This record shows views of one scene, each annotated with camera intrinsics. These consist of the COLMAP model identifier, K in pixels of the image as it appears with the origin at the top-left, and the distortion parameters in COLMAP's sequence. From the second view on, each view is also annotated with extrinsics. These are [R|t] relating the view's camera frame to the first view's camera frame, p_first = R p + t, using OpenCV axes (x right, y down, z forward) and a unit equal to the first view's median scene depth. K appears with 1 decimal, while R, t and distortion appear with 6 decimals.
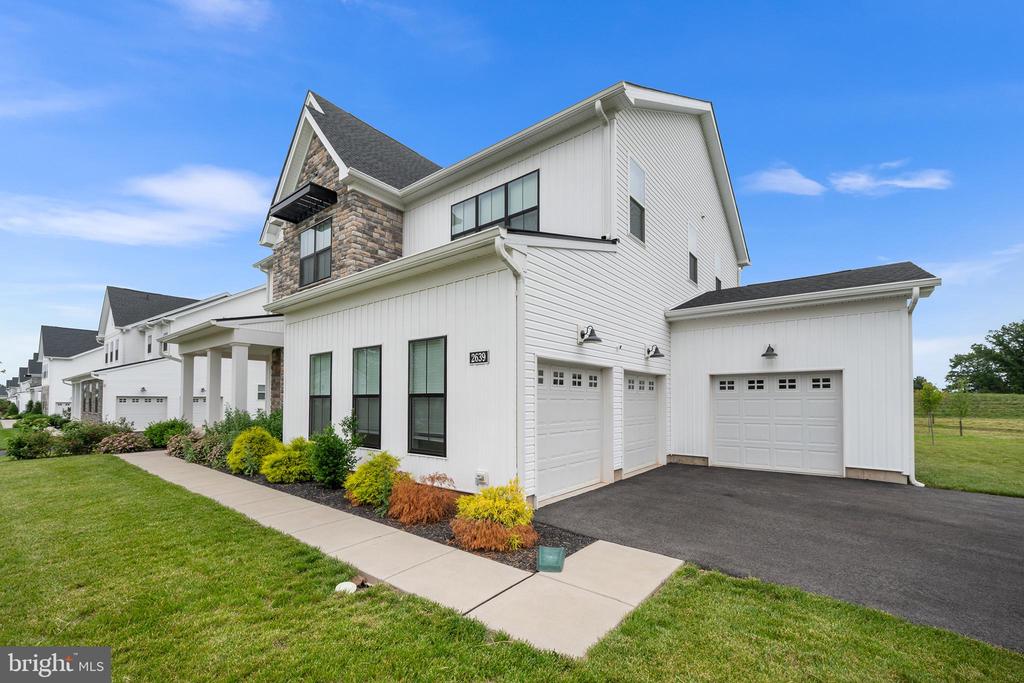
lens RADIAL K [[429.9, 0, 530.9], [0, 429.9, 347.1], [0, 0, 1]] dist [0.001491, 0.000069]
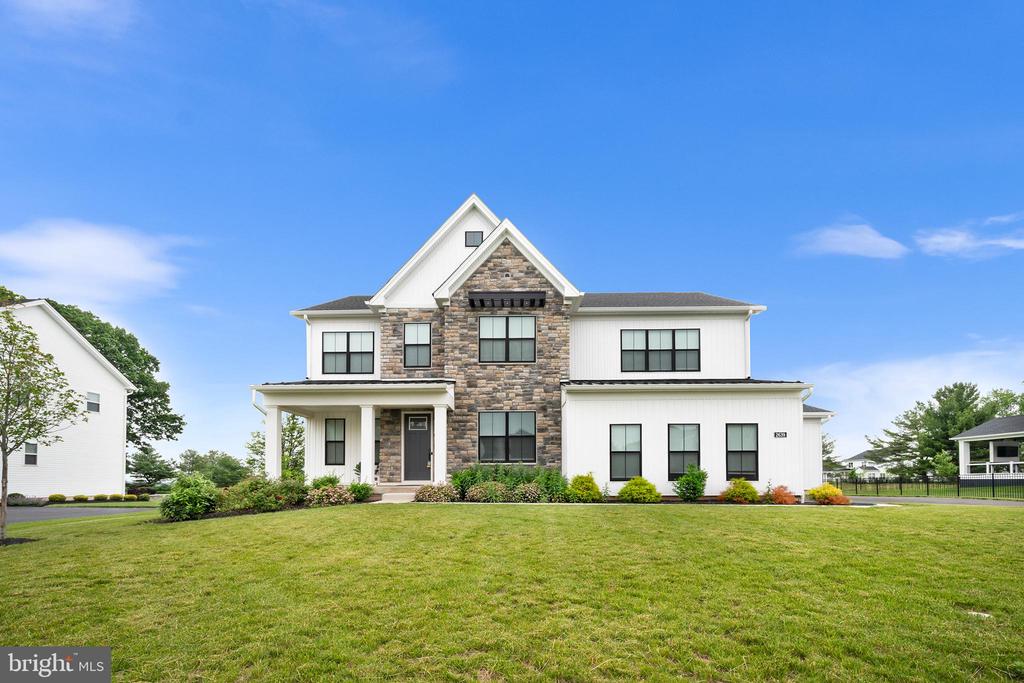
lens RADIAL K [[441.5, 0, 509.5], [0, 441.5, 412.4], [0, 0, 1]] dist [0.001996, 0.000102]
pose [[0.826927, 0.079857, 0.556610, -1.594103], [-0.068247, 0.996800, -0.041619, 0.061969], [-0.558152, -0.003571, 0.829731, -0.081045]]
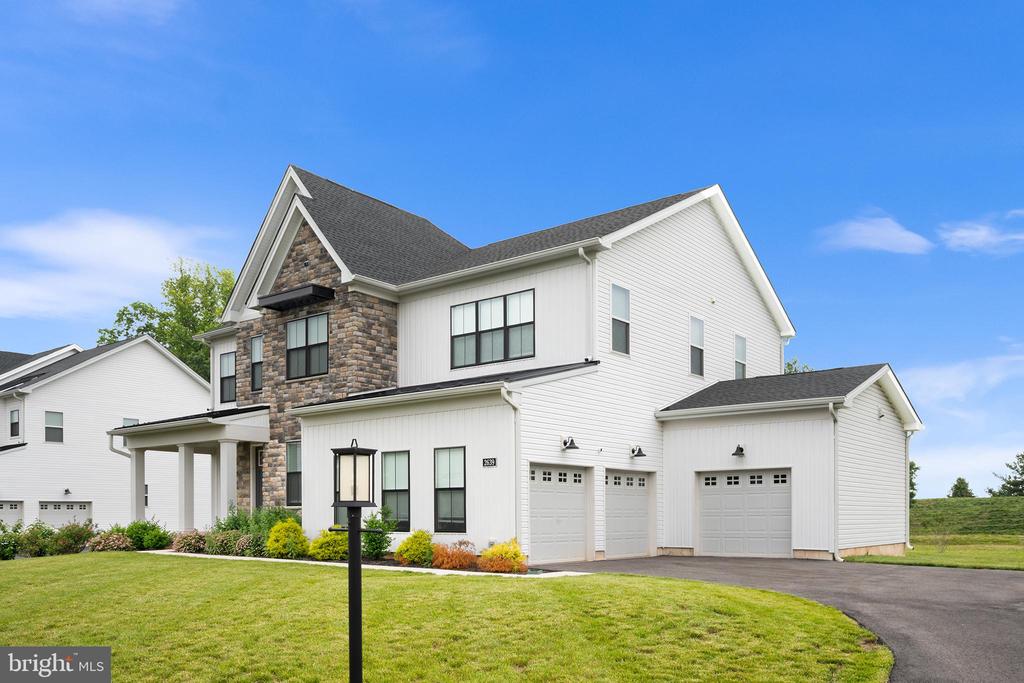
lens RADIAL K [[828.9, 0, 510.8], [0, 828.9, 391.5], [0, 0, 1]] dist [-0.035692, 0.000136]
pose [[0.999137, -0.008498, -0.040658, 0.041861], [0.007491, 0.999663, -0.024867, -0.090485], [0.040856, 0.024541, 0.998864, -1.123230]]
